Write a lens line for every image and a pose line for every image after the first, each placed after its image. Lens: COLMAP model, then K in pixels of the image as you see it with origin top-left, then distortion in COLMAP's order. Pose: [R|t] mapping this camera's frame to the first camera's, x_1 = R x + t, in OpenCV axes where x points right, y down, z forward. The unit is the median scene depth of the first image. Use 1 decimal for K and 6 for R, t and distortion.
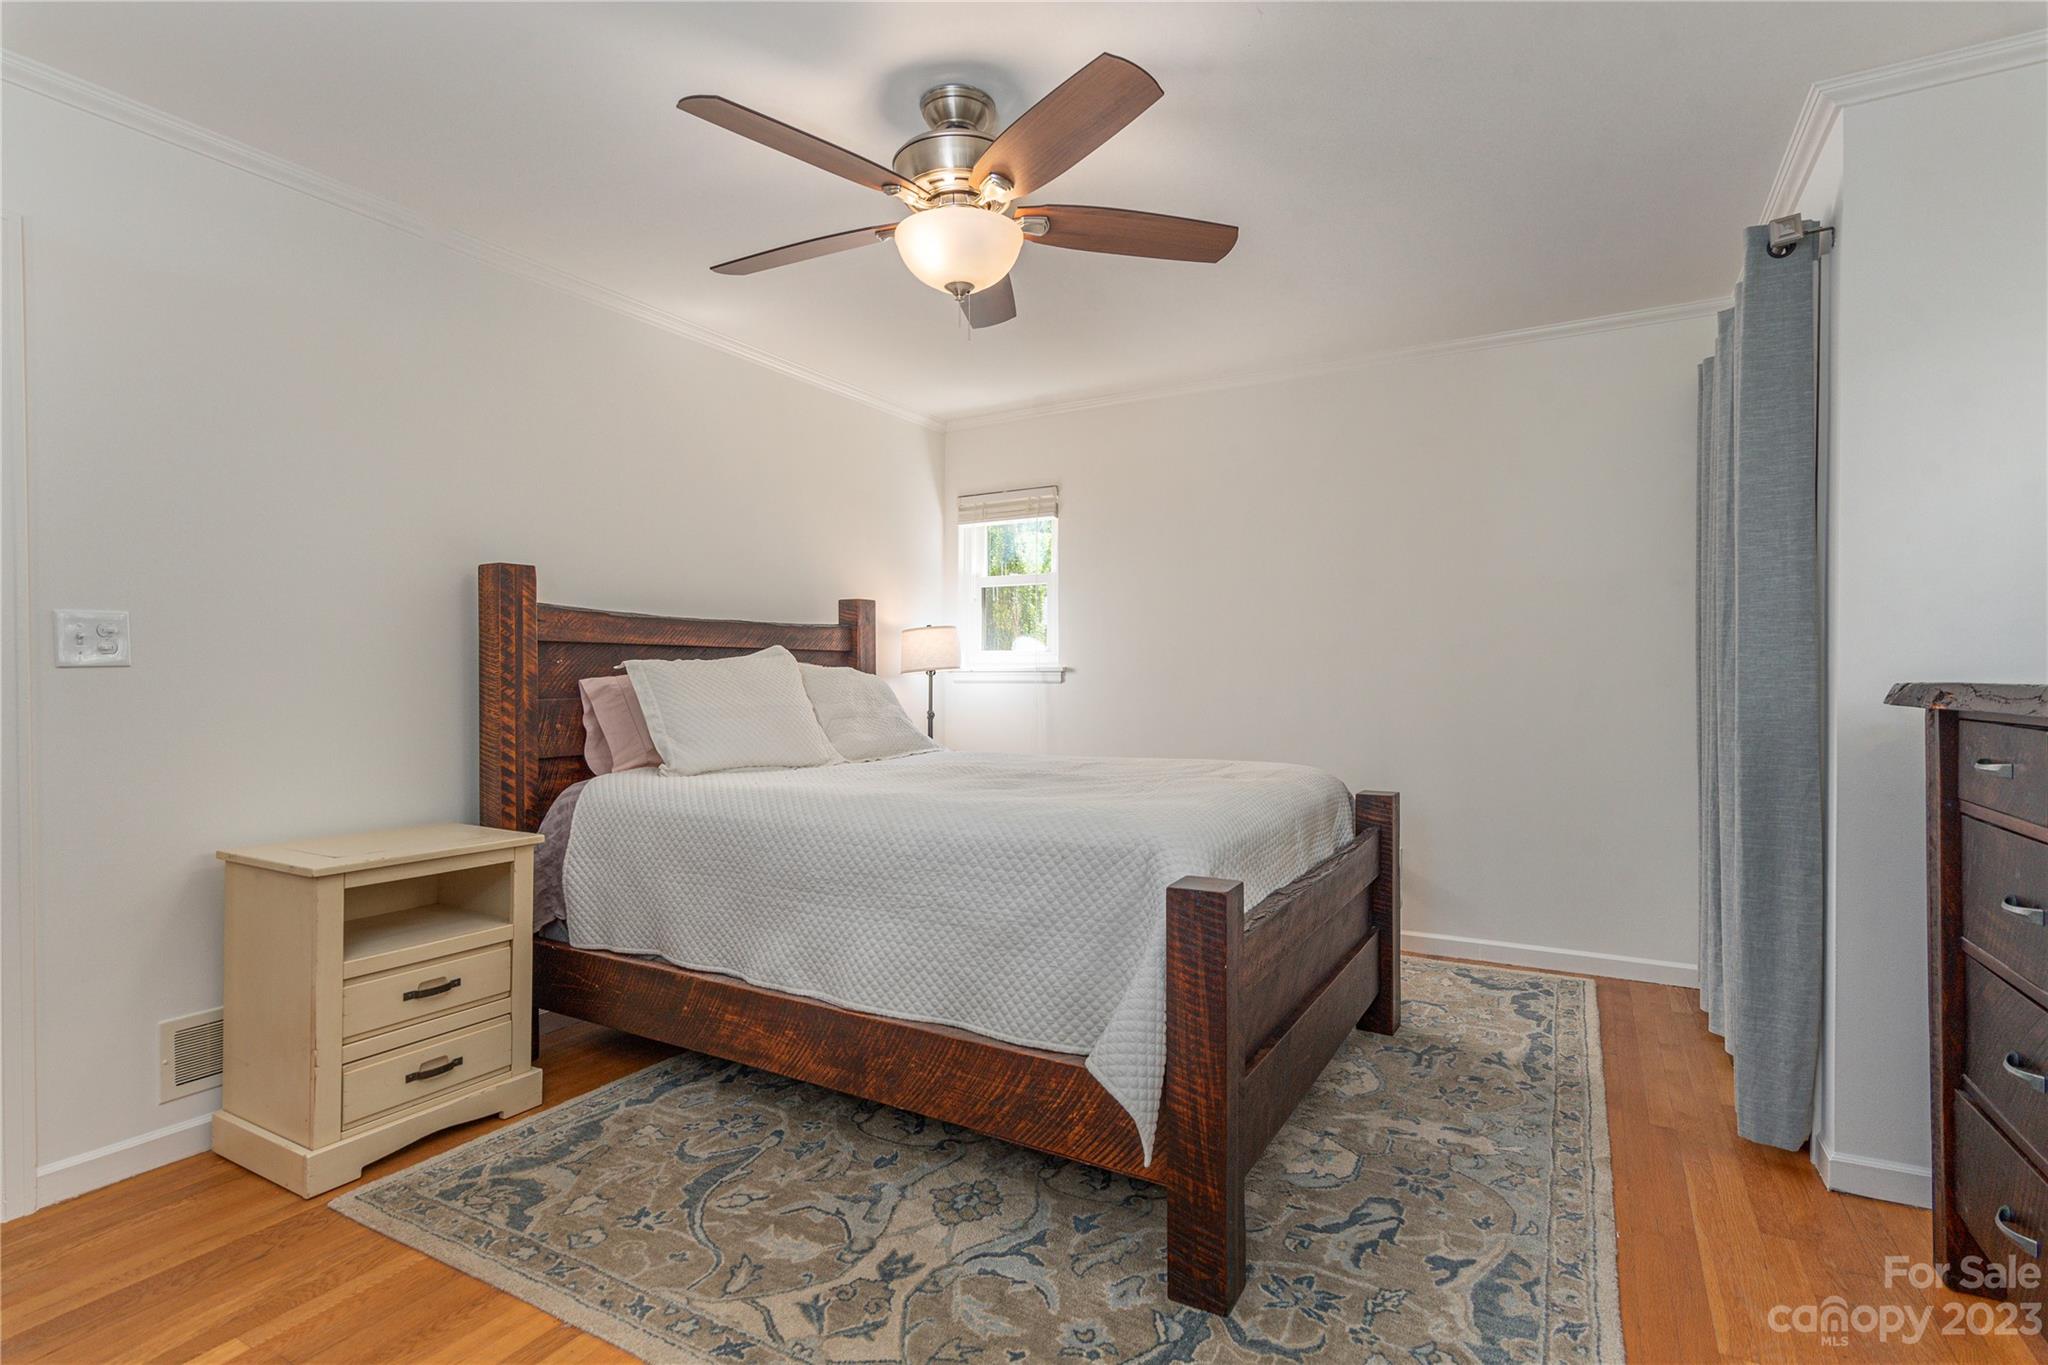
lens RADIAL K [[1003.6, 0, 1030.5], [0, 1003.6, 677.8], [0, 0, 1]] dist [0.010797, 0.000260]
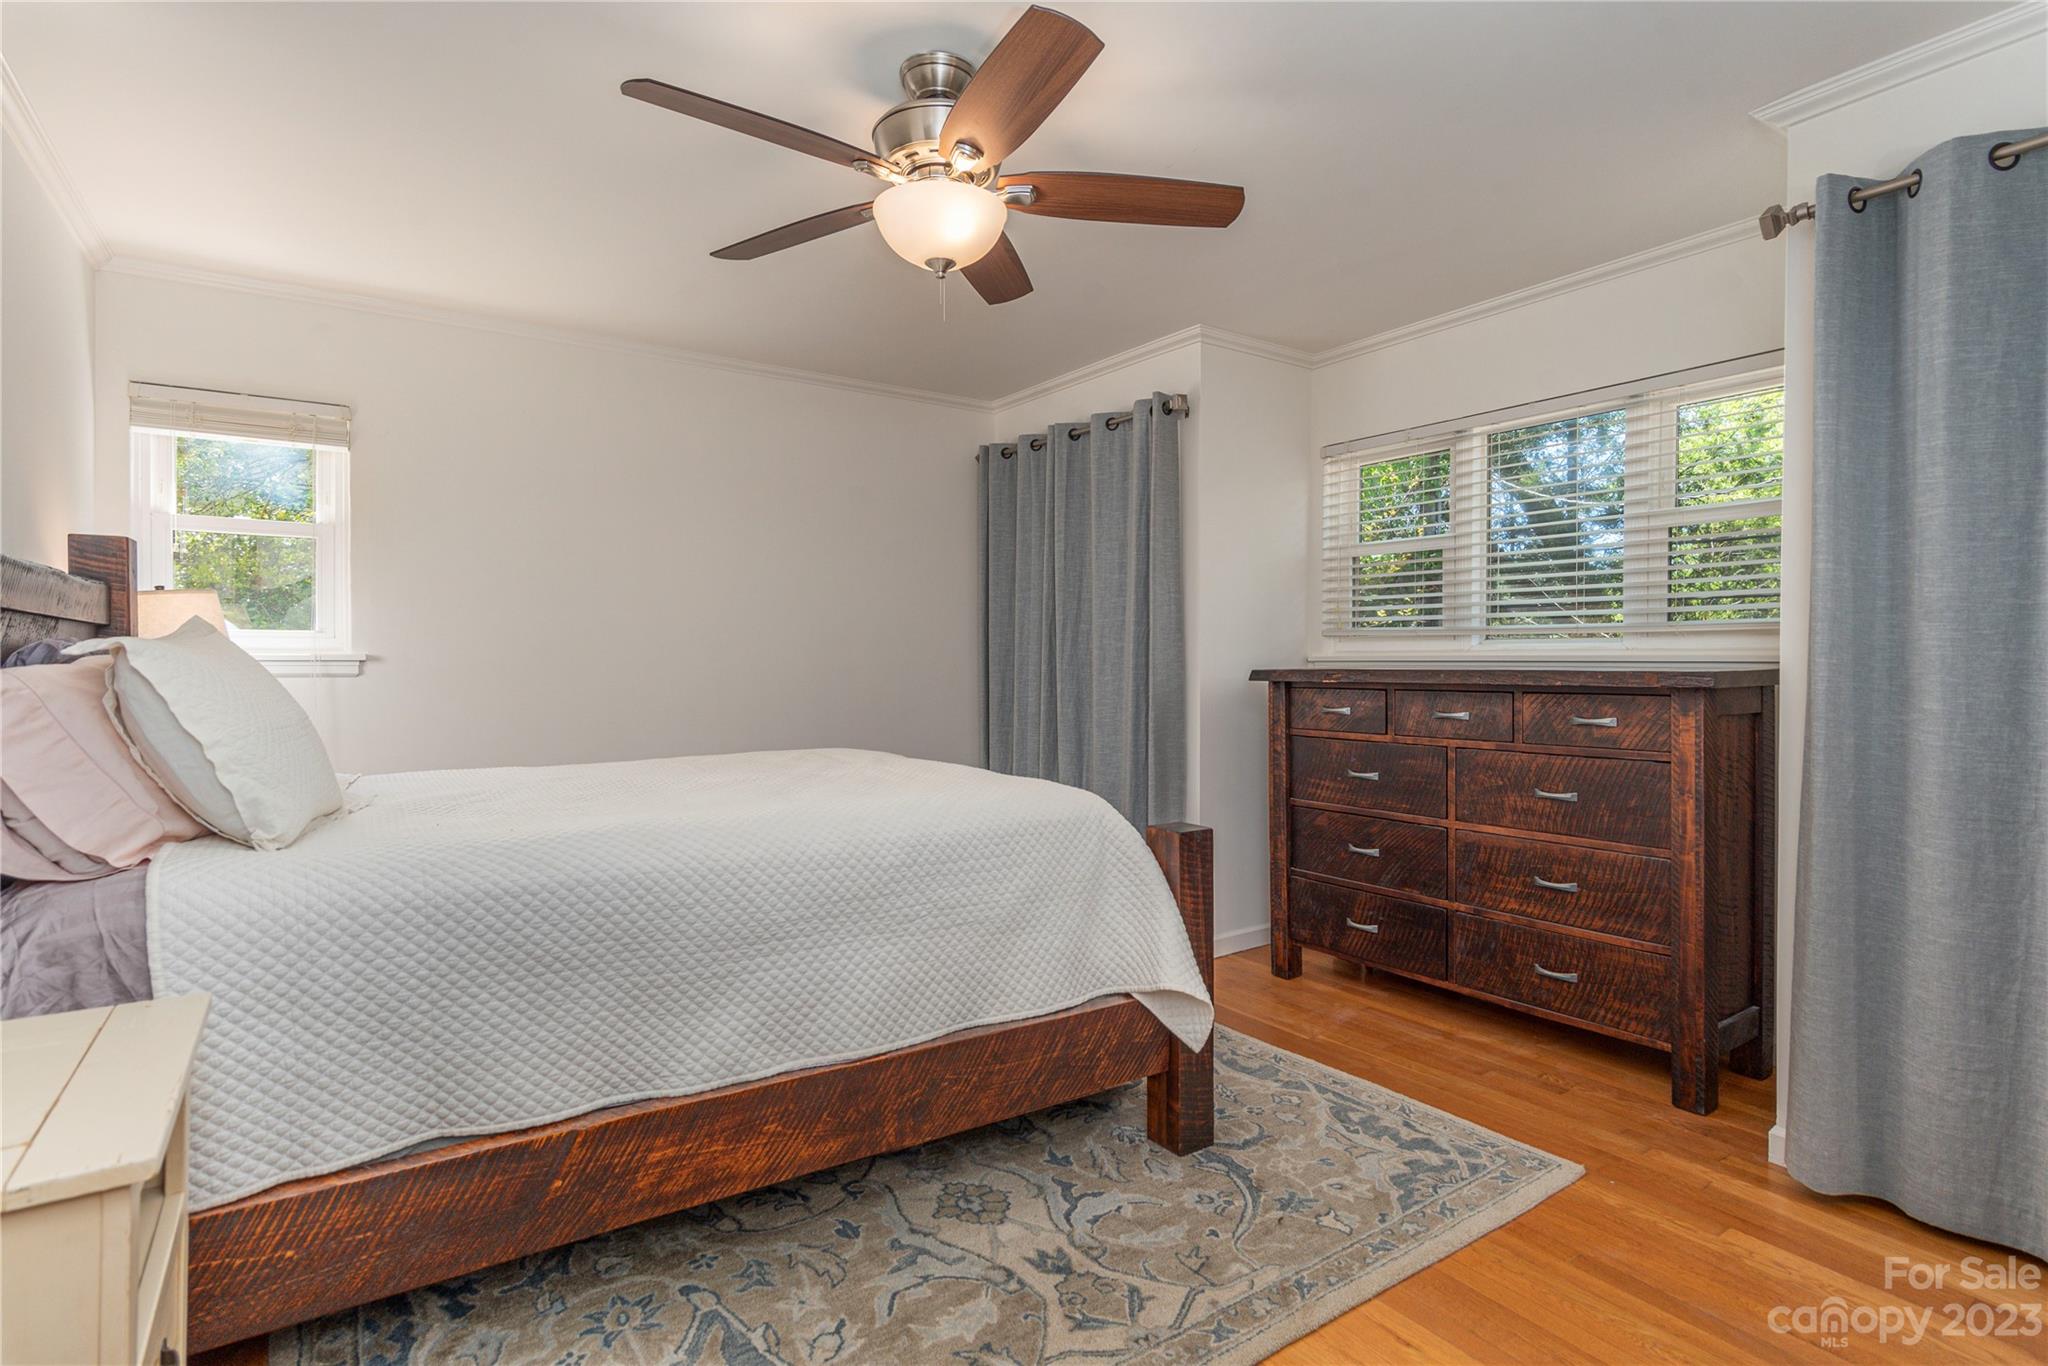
lens RADIAL K [[1003.6, 0, 1030.5], [0, 1003.6, 678.3], [0, 0, 1]] dist [0.010797, 0.000260]
pose [[0.443705, -0.012048, 0.896092, -0.901713], [0.004746, 0.999927, 0.011094, 0.000022], [-0.896160, -0.000670, 0.443730, 0.512110]]
